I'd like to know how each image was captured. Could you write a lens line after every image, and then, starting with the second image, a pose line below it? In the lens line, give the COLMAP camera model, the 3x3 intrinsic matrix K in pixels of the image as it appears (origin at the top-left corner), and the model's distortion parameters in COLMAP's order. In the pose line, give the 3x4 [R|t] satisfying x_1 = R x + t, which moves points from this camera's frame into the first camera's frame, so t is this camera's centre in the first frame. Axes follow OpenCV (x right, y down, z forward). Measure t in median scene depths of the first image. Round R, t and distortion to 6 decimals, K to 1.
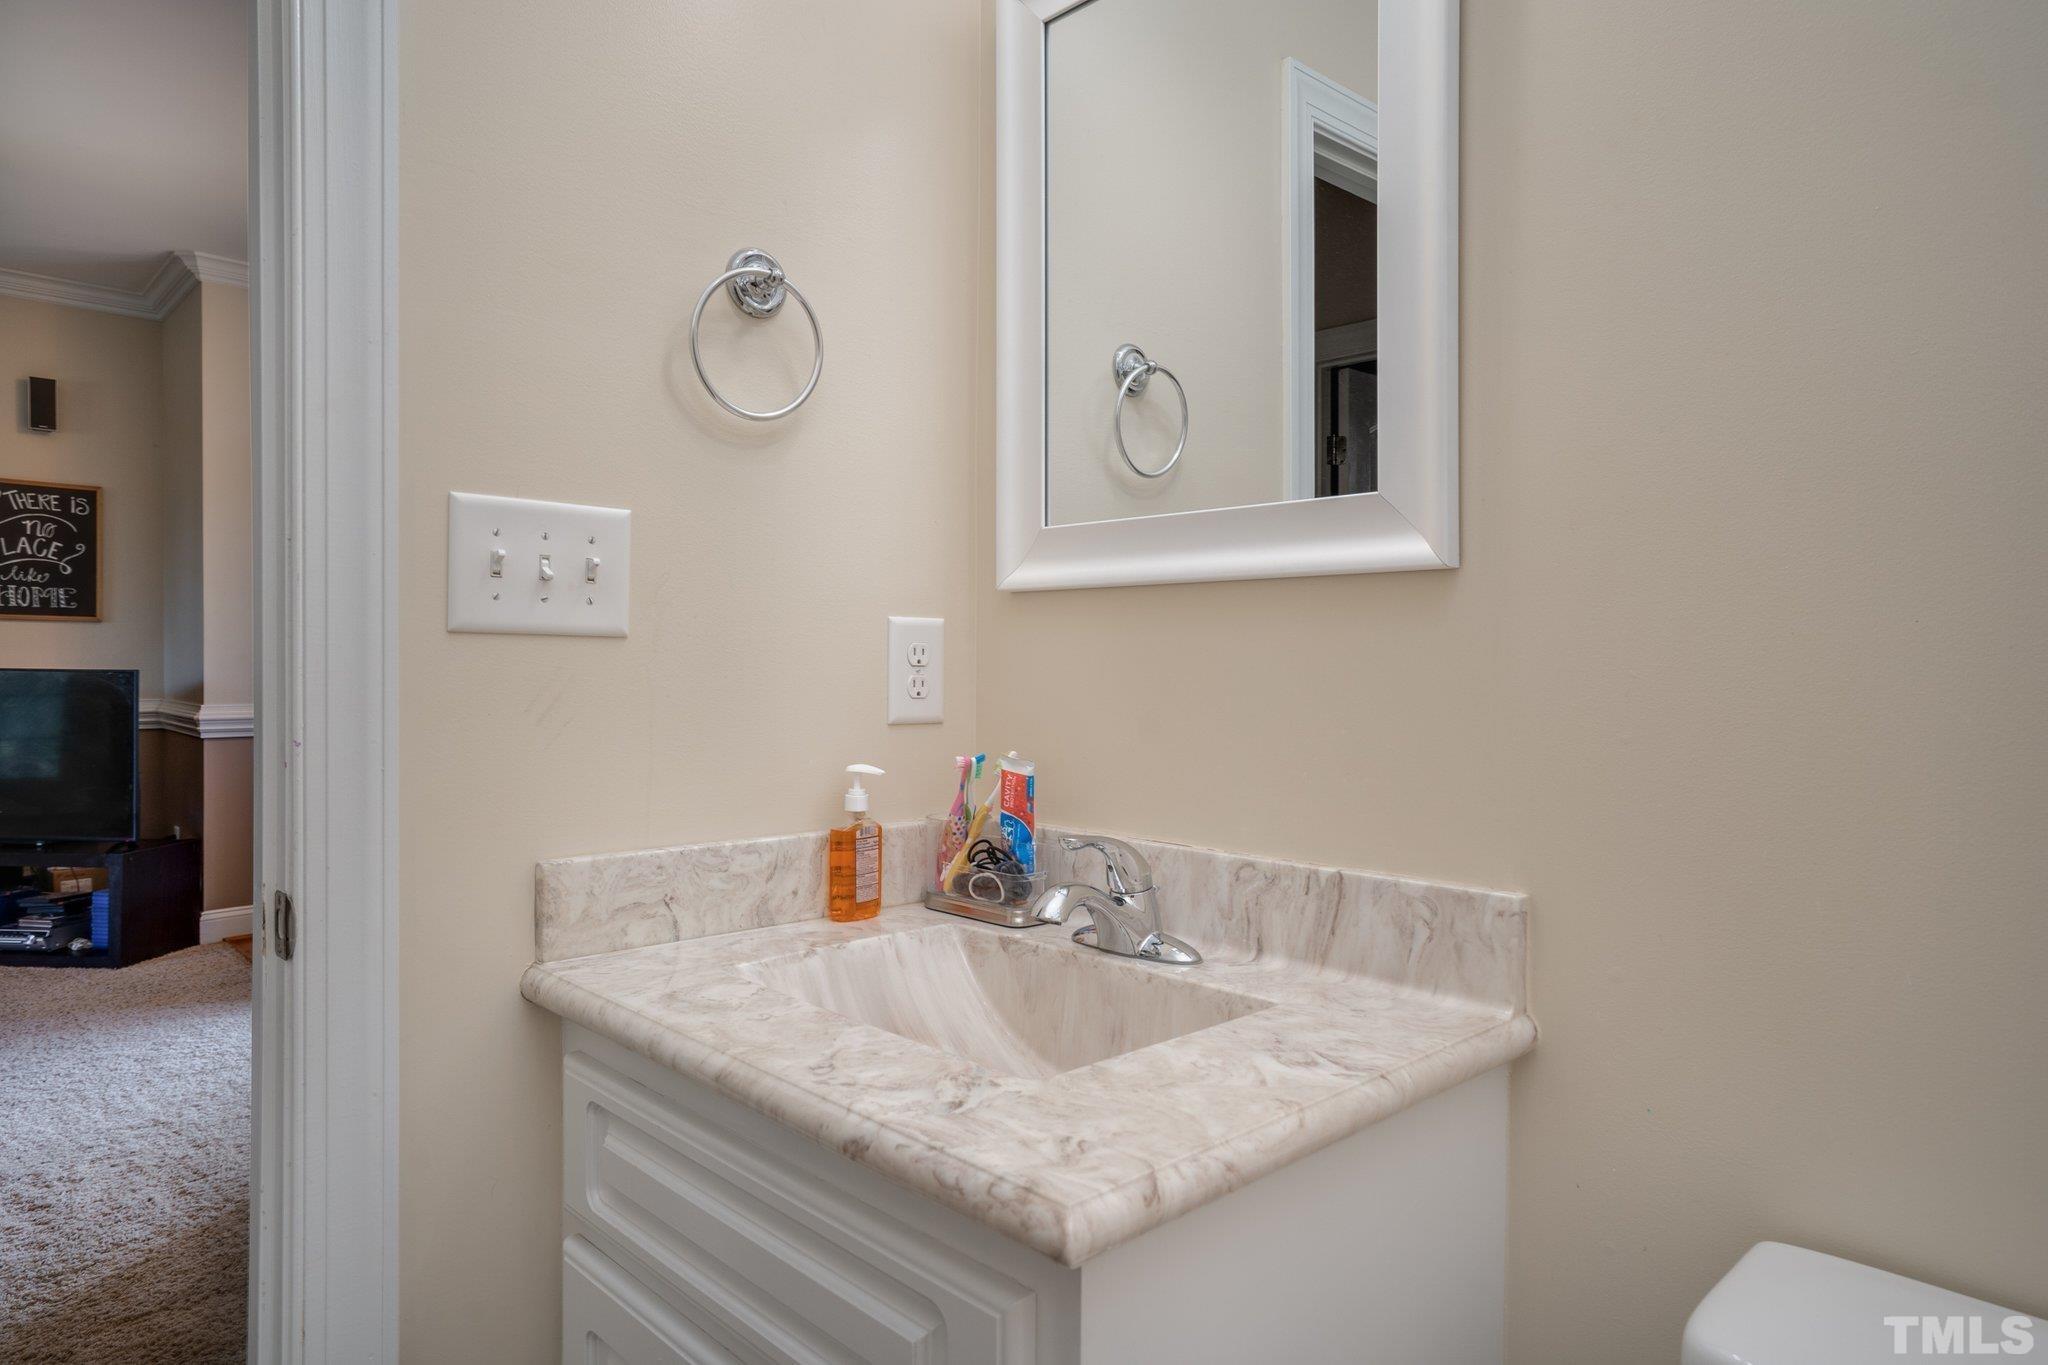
lens RADIAL K [[1248.8, 0, 1024.0], [0, 1248.8, 682.5], [0, 0, 1]] dist [-0.001712, 0.001574]
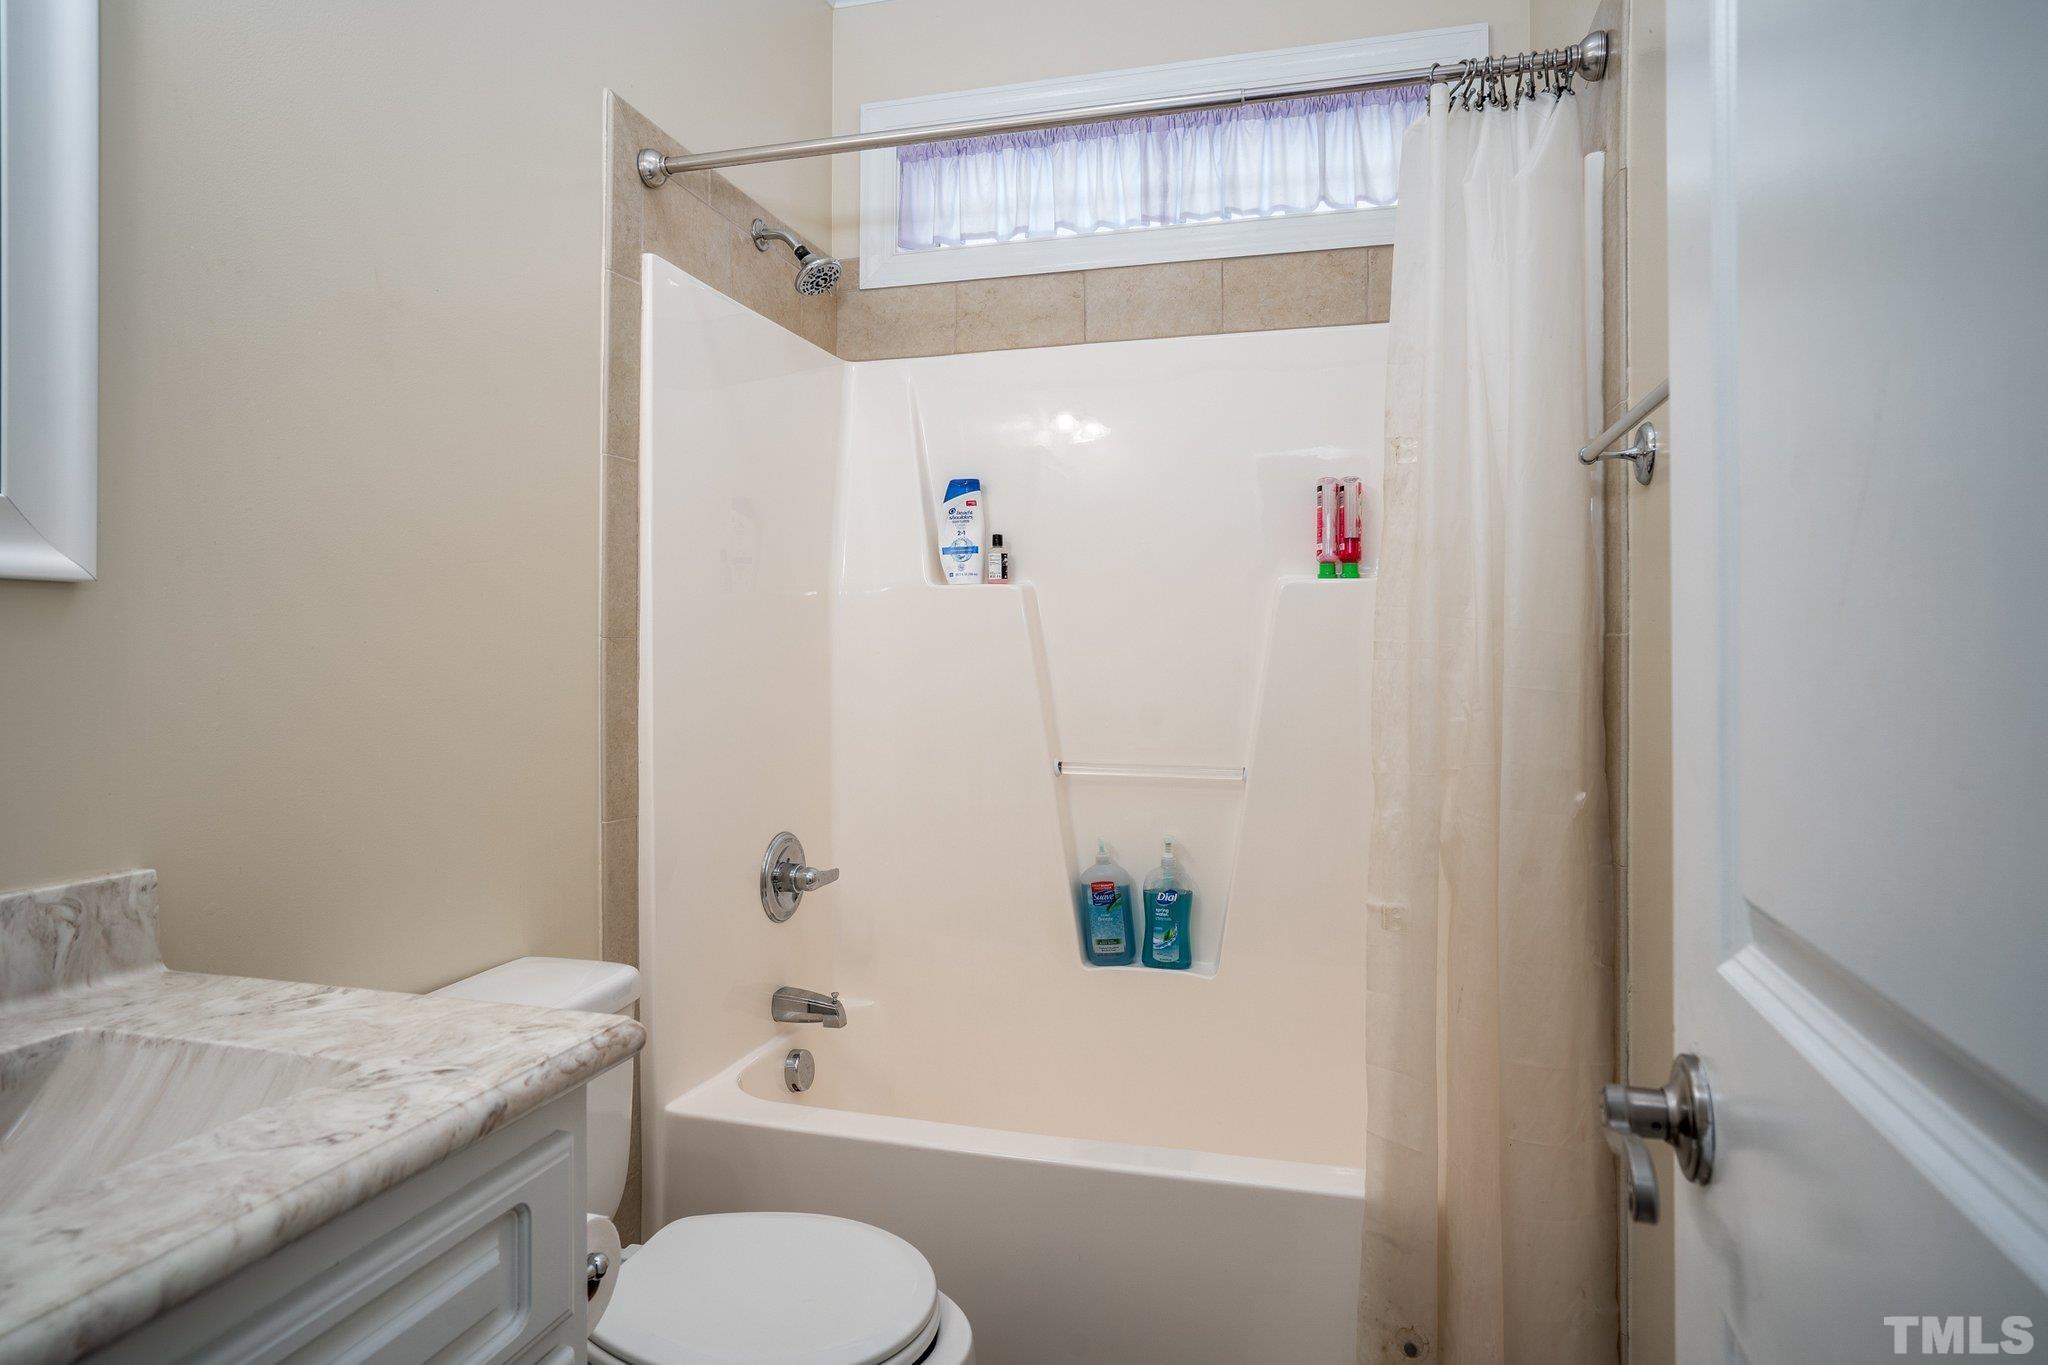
lens RADIAL K [[1041.8, 0, 1007.0], [0, 1041.8, 654.9], [0, 0, 1]] dist [-0.005016, 0.000995]
pose [[-0.478533, -0.004180, 0.878059, -1.071081], [0.013246, 0.999841, 0.011979, -0.041561], [-0.877969, 0.017363, -0.478402, 0.950308]]
